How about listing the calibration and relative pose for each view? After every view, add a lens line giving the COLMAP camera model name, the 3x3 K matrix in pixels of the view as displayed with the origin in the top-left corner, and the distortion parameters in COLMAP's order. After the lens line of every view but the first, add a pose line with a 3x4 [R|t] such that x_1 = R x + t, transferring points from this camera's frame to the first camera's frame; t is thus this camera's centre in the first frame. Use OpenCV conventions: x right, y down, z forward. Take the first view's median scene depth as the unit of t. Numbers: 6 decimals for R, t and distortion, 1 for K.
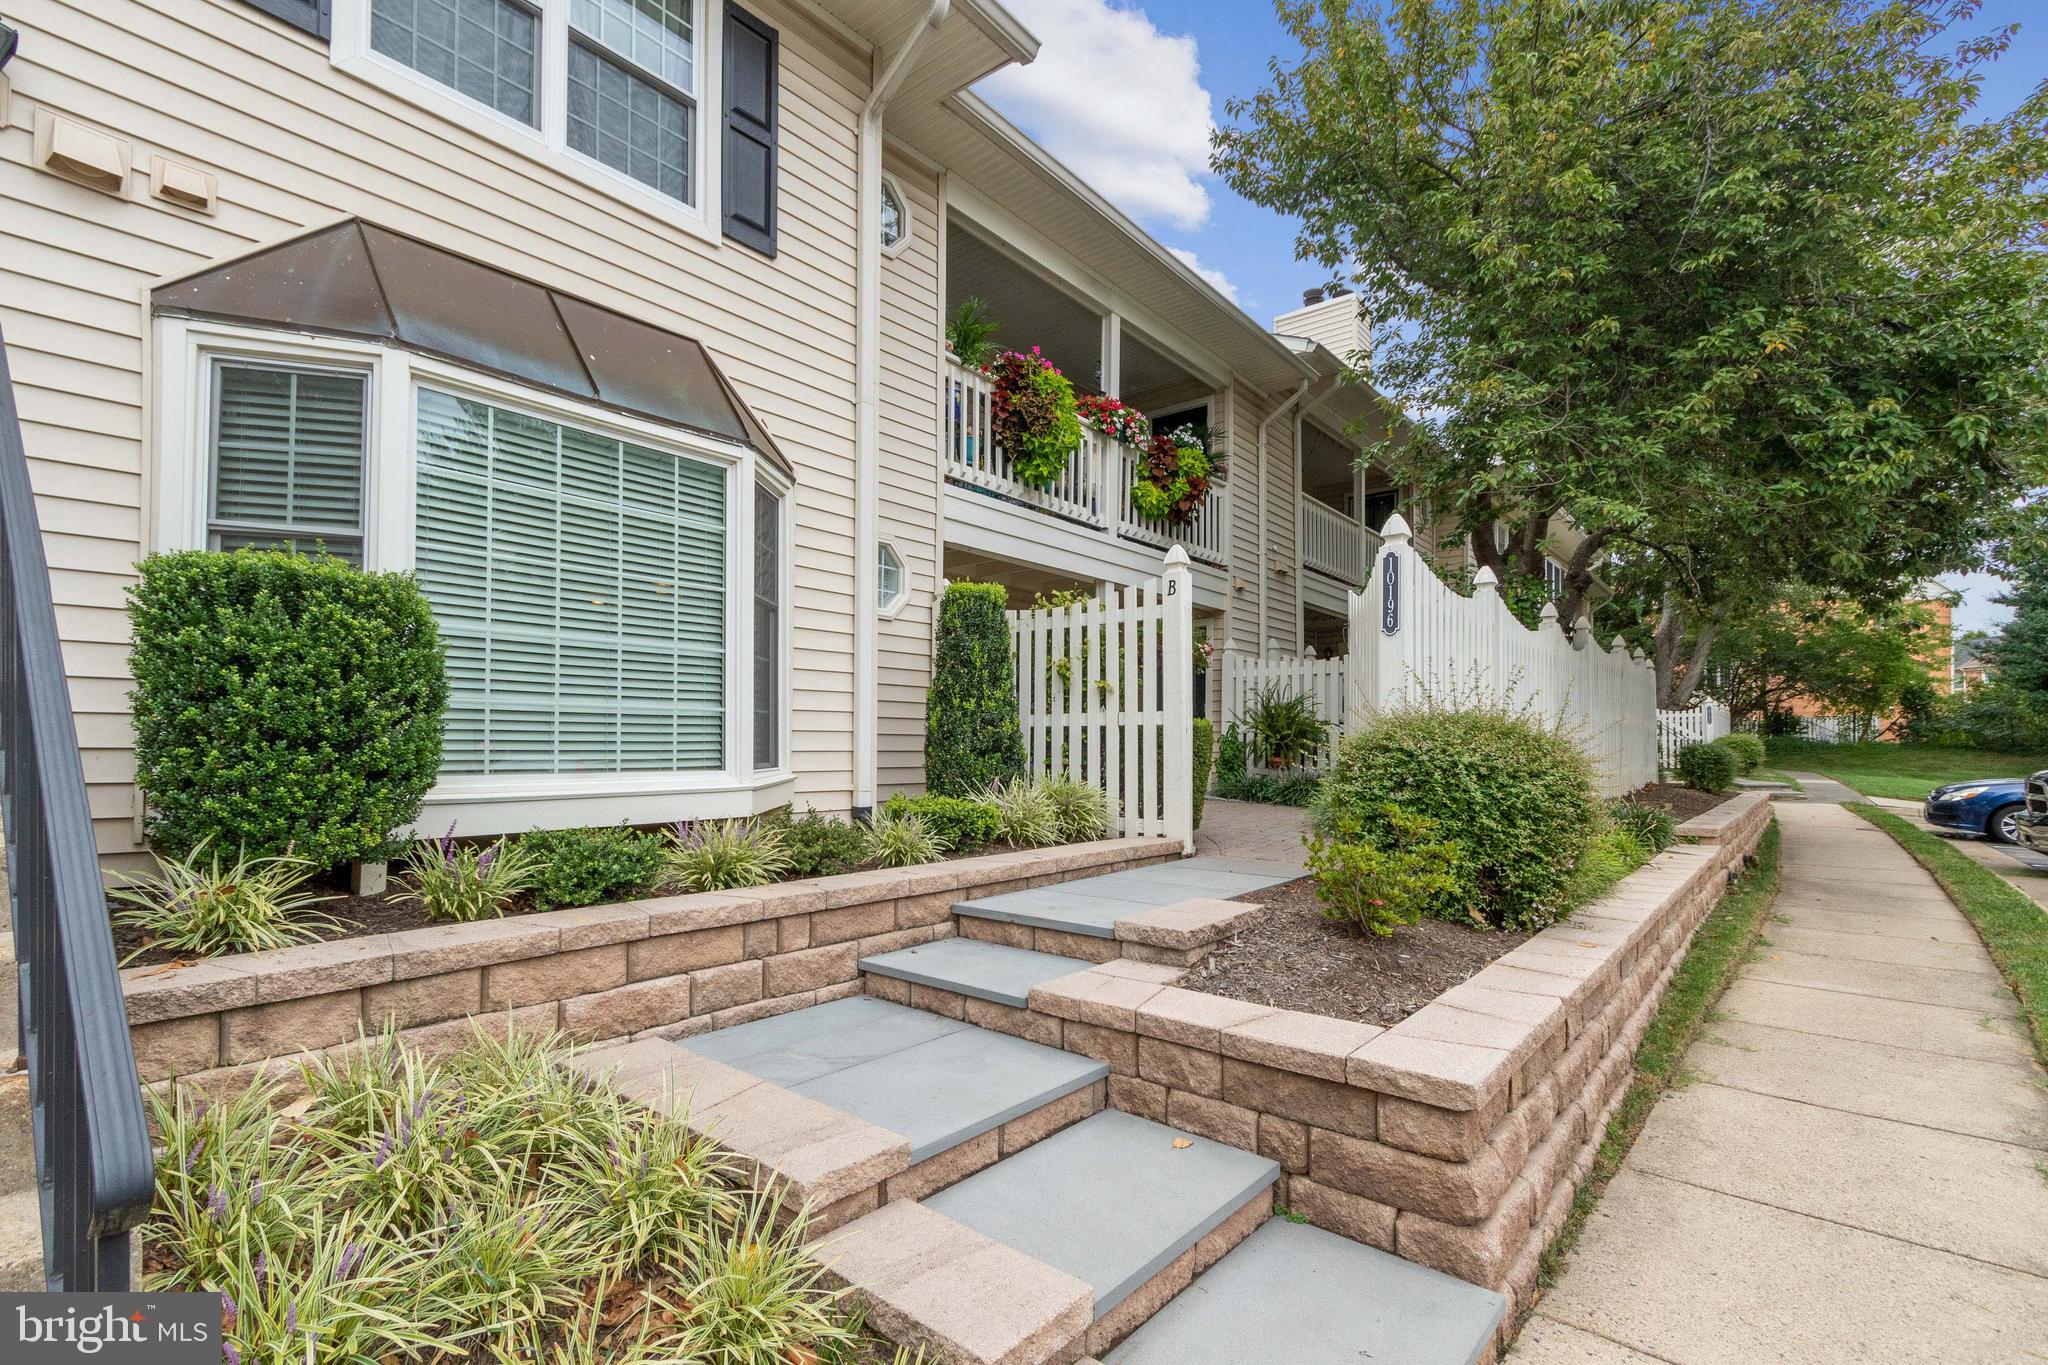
lens RADIAL K [[955.0, 0, 1012.1], [0, 955.0, 704.2], [0, 0, 1]] dist [0.002839, 0.000095]
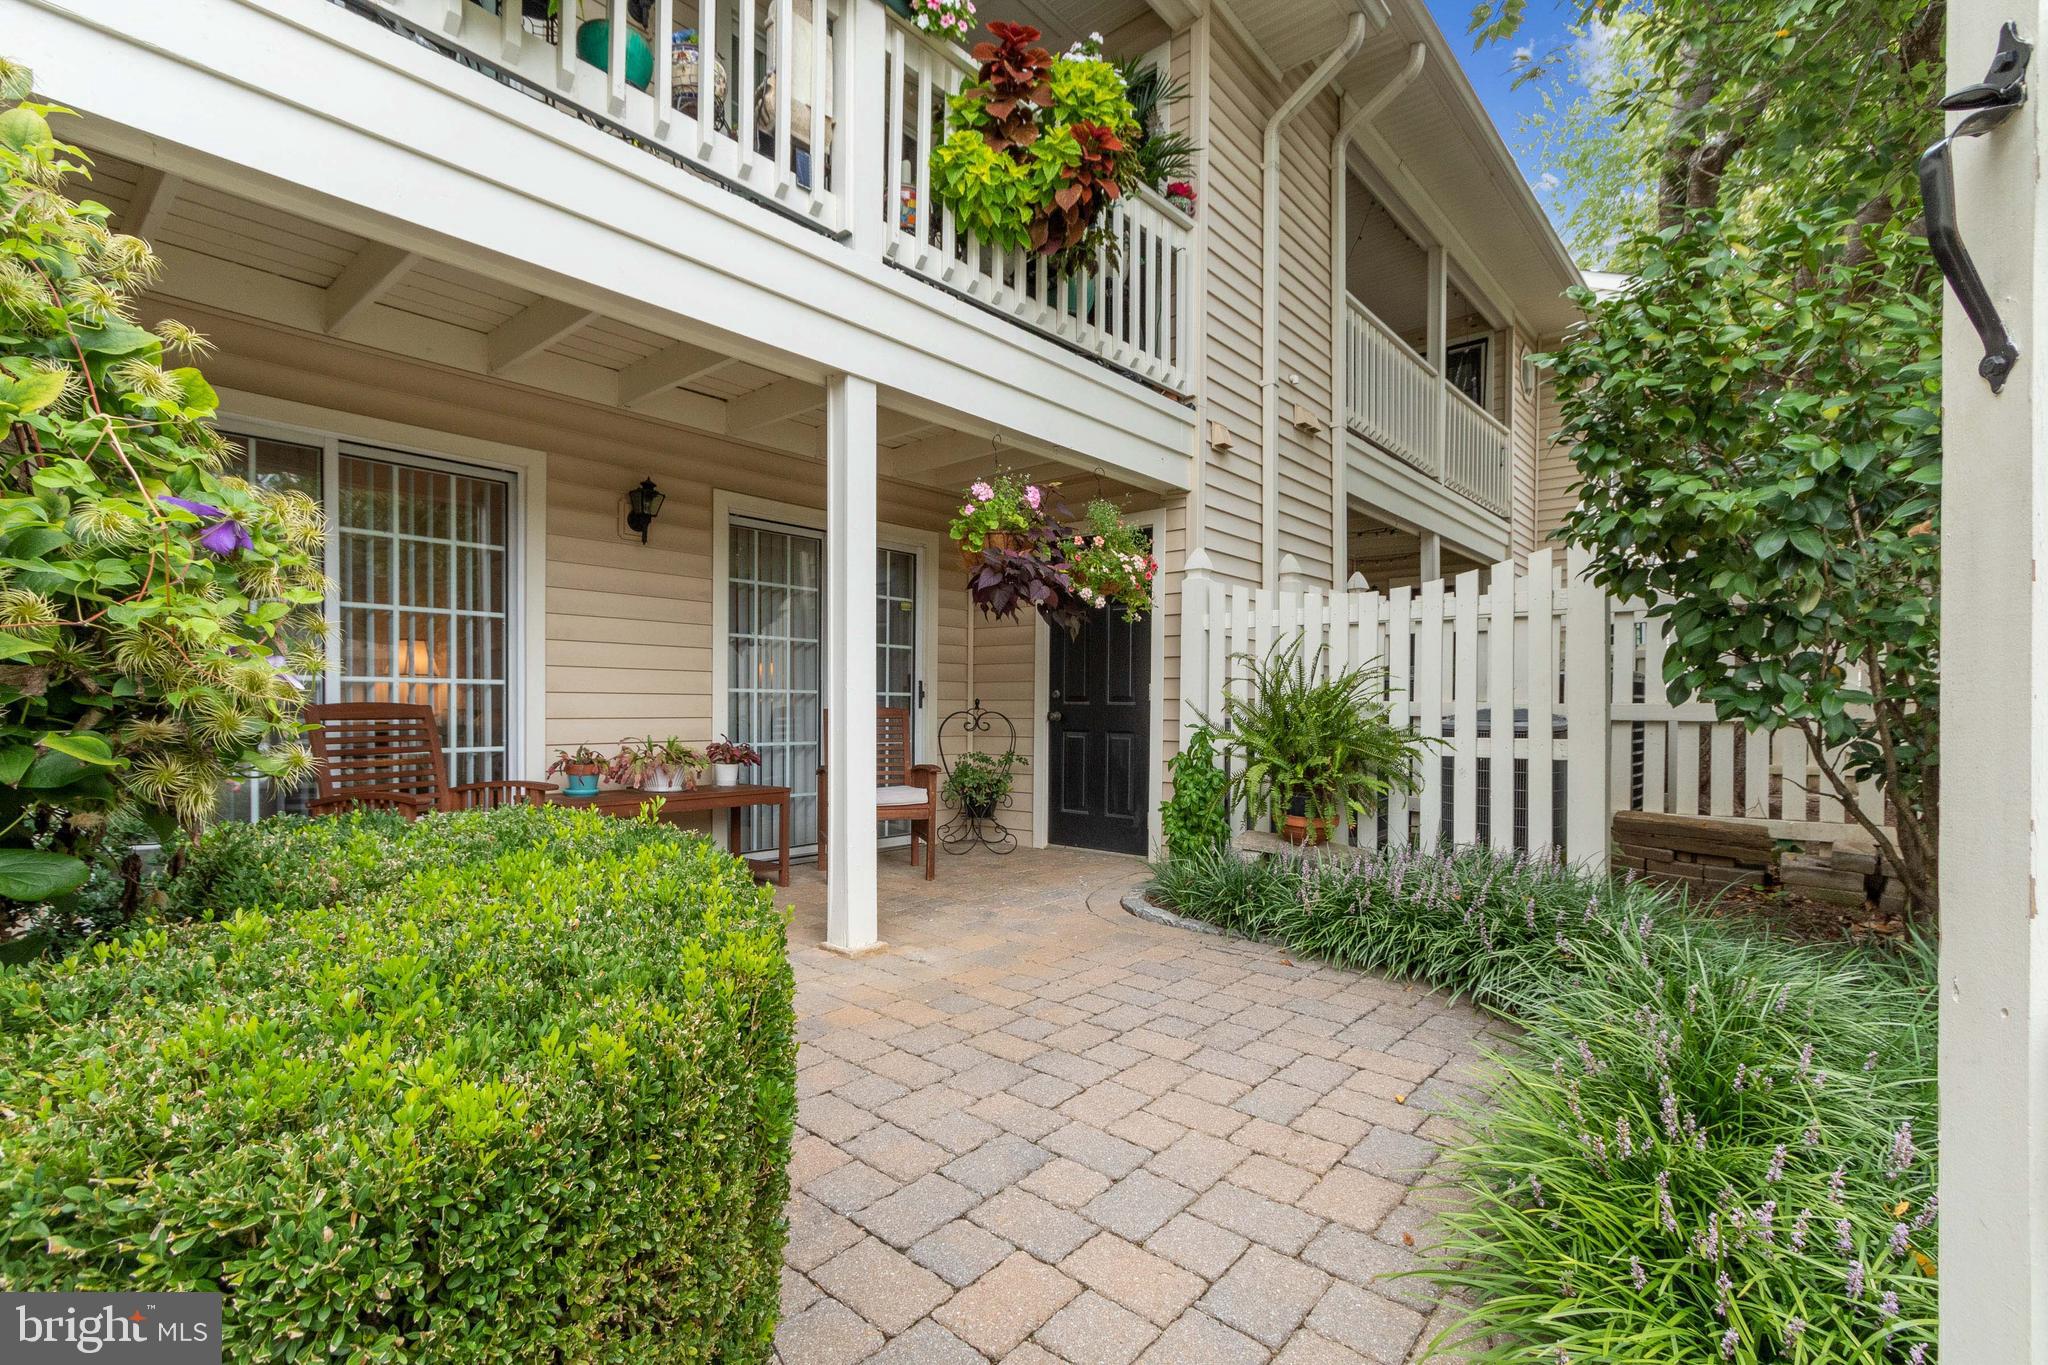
lens RADIAL K [[928.1, 0, 1024.0], [0, 928.1, 682.5], [0, 0, 1]] dist [0.002321, 0.000035]
pose [[0.999887, -0.001336, -0.014973, 0.153167], [0.001691, 0.999717, 0.023710, -0.013559], [0.014937, -0.023732, 0.999607, 0.554033]]
